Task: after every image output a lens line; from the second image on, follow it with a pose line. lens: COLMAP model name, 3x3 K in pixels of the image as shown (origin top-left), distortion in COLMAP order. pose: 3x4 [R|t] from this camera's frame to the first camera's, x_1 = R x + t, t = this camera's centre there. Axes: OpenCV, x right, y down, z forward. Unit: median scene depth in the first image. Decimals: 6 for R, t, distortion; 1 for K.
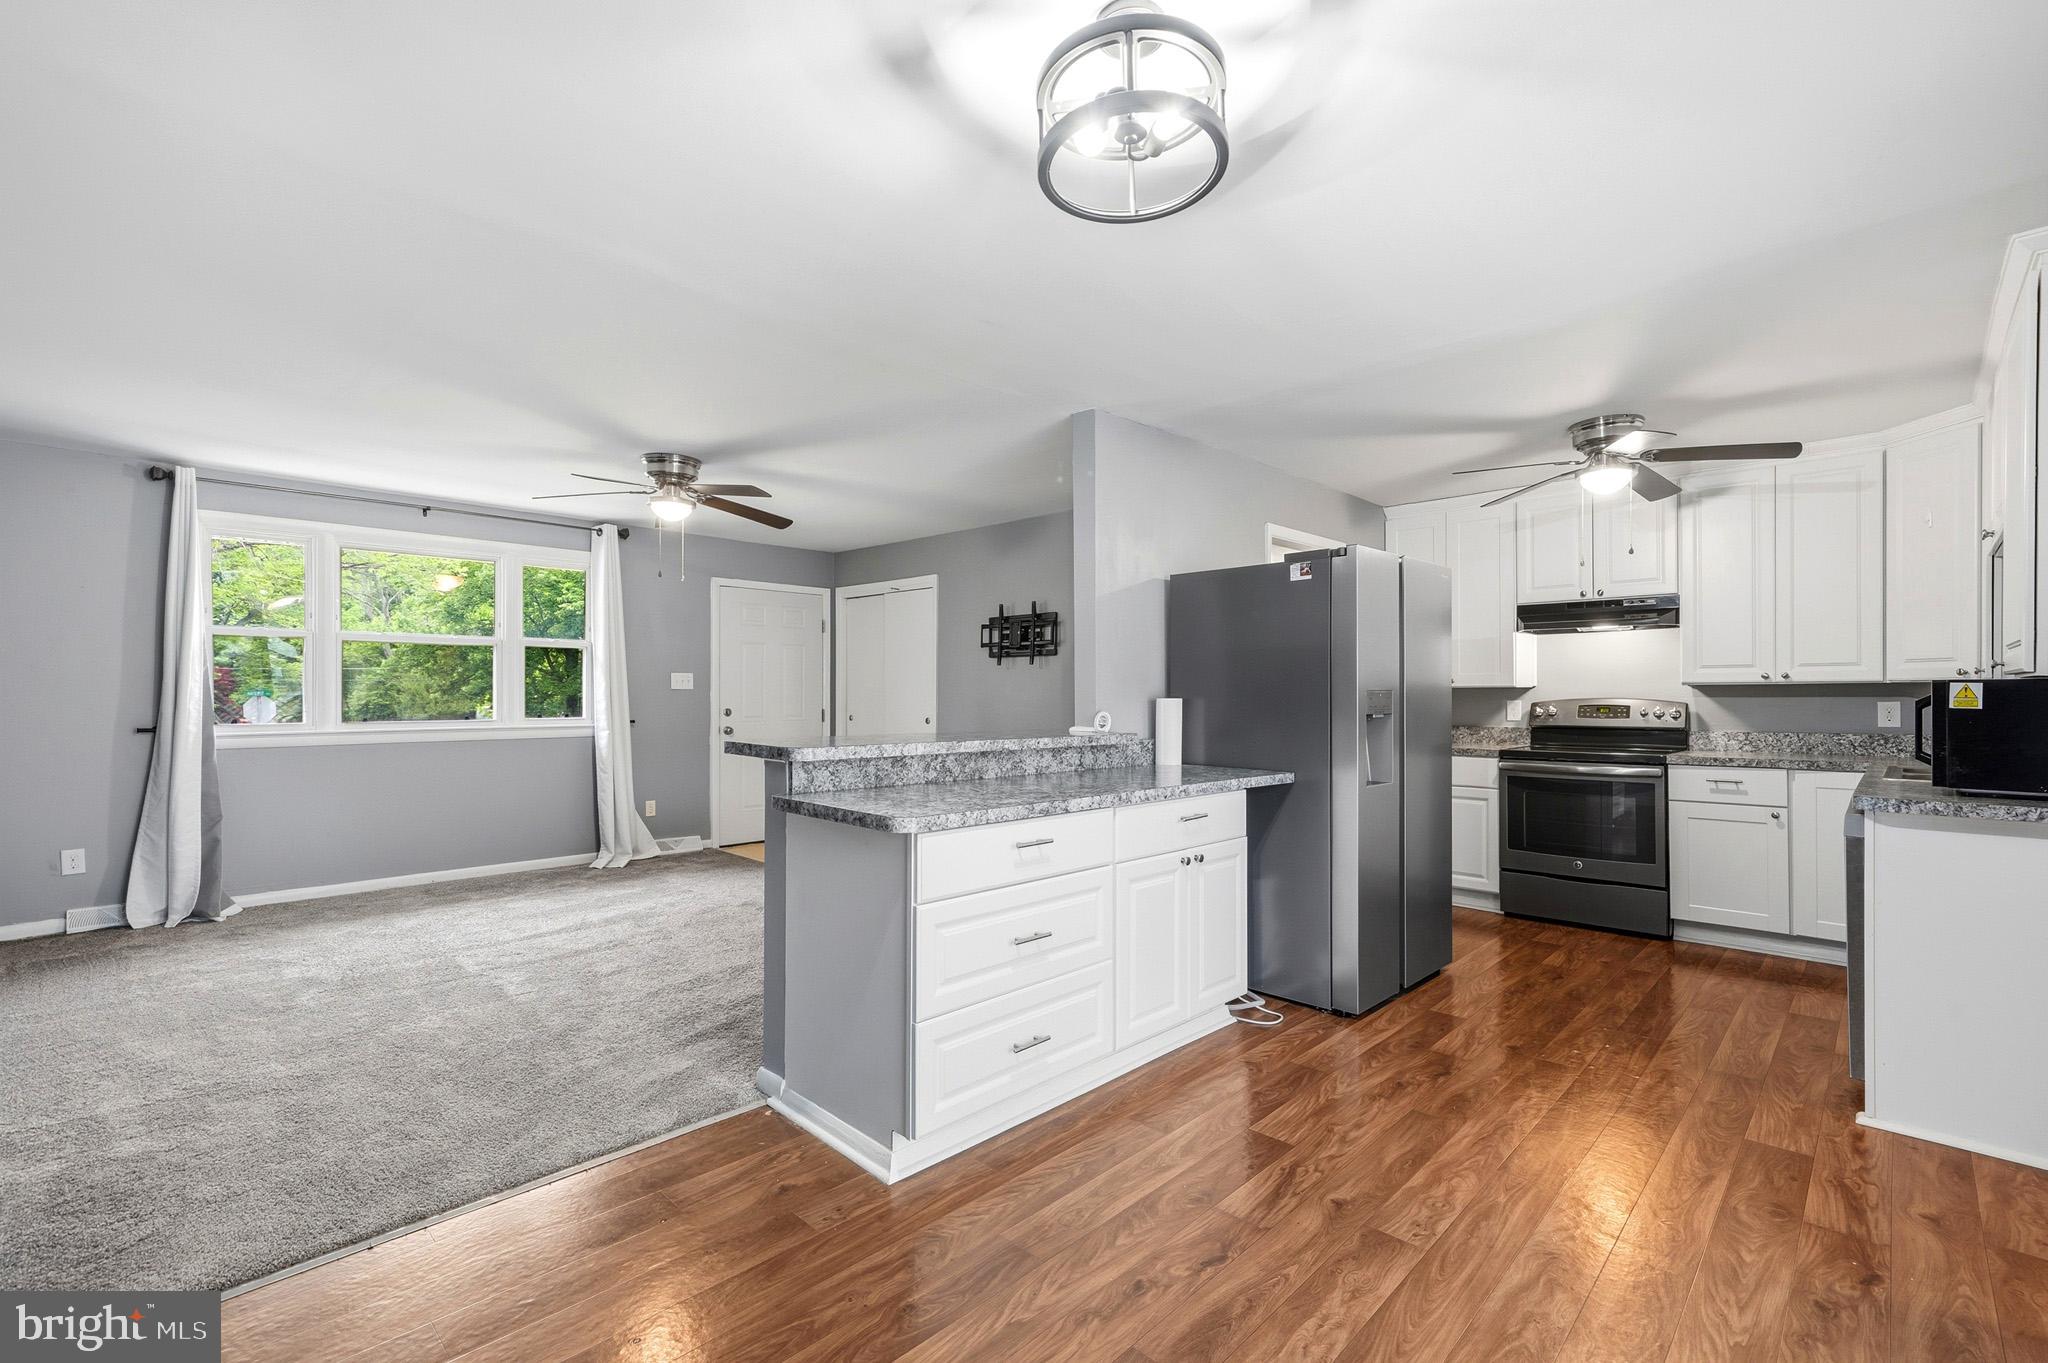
lens RADIAL K [[871.5, 0, 1044.1], [0, 871.5, 694.7], [0, 0, 1]] dist [0.006043, 0.001069]
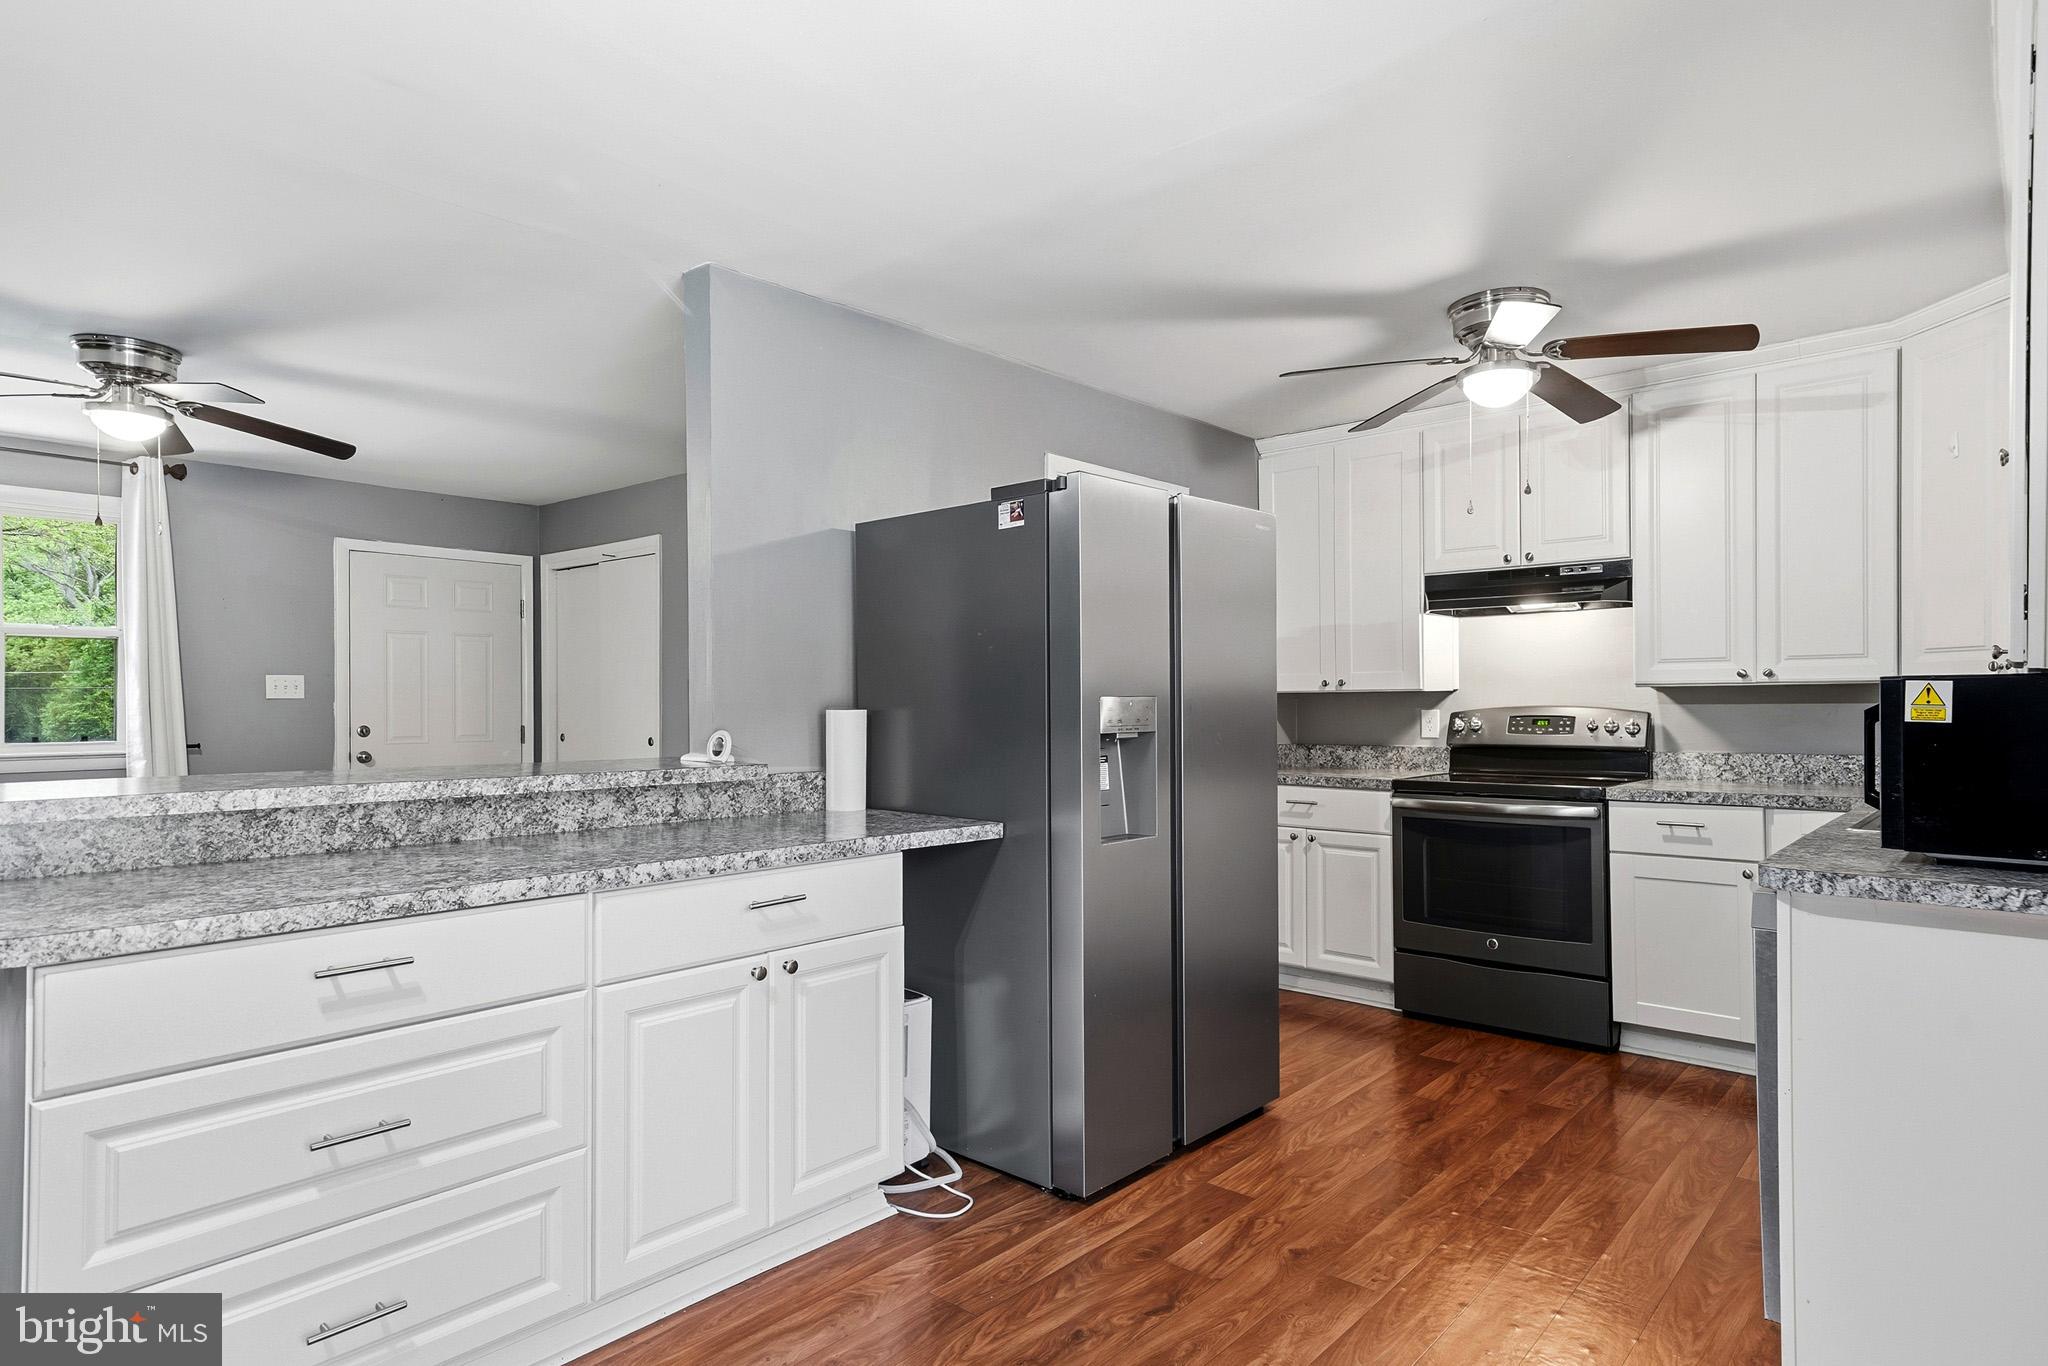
lens RADIAL K [[1102.4, 0, 1033.1], [0, 1102.4, 704.8], [0, 0, 1]] dist [0.022268, -0.001008]
pose [[0.998855, -0.004360, 0.047634, 0.237864], [0.004285, 0.999989, 0.001682, -0.000417], [-0.047641, -0.001476, 0.998863, 0.152759]]
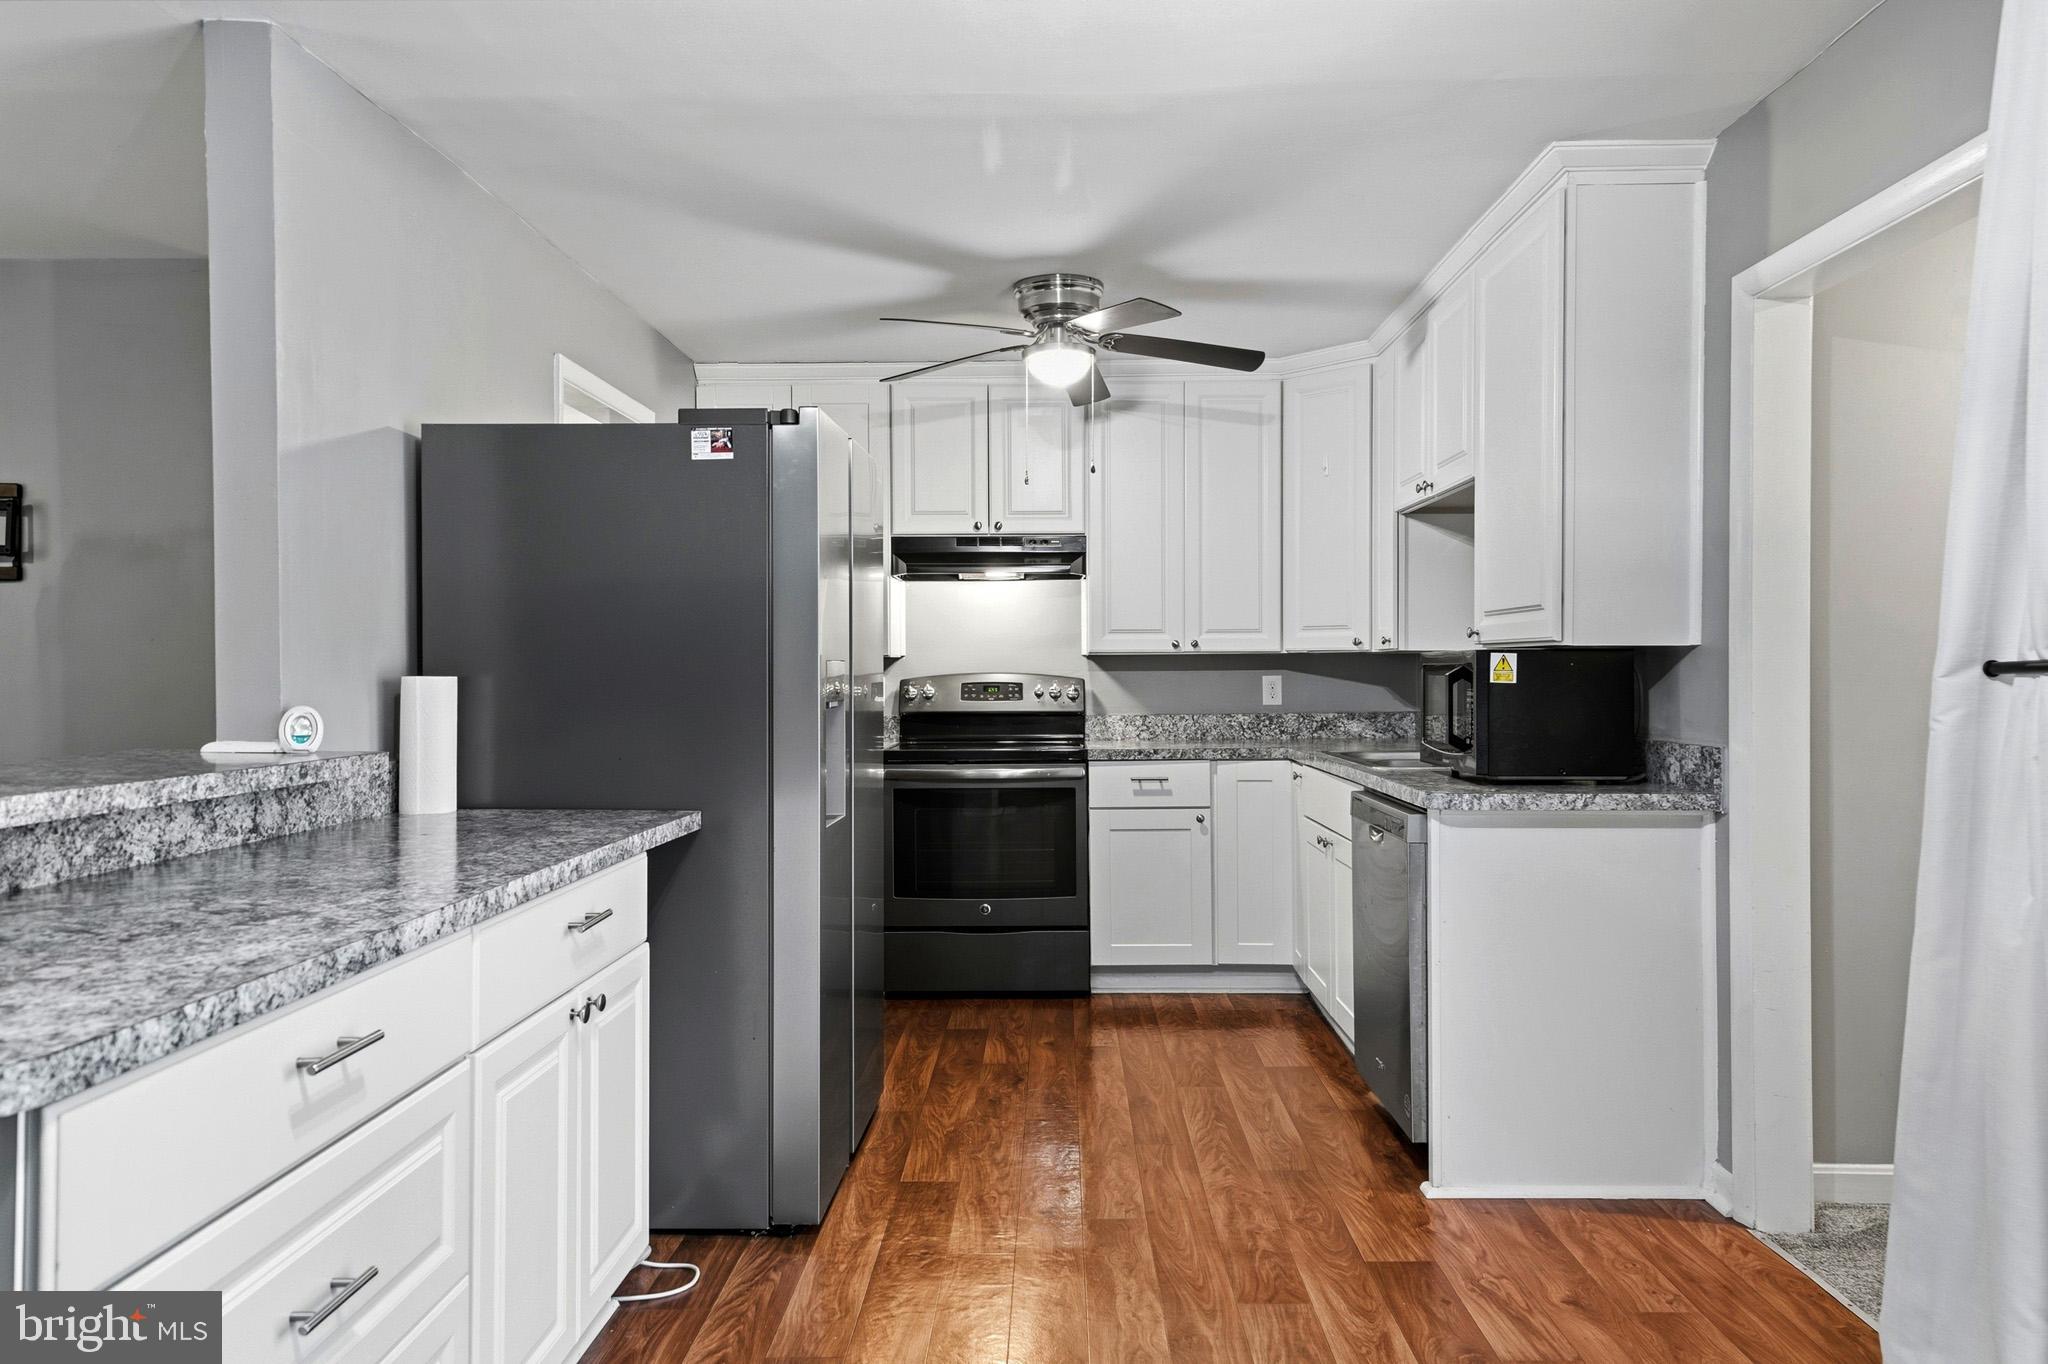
lens RADIAL K [[1345.4, 0, 1022.1], [0, 1345.4, 671.1], [0, 0, 1]] dist [0.029141, -0.001510]
pose [[0.737448, -0.003053, 0.675397, -0.119301], [0.002068, 0.999995, 0.002263, 0.000068], [-0.675401, -0.000272, 0.737451, 0.211548]]
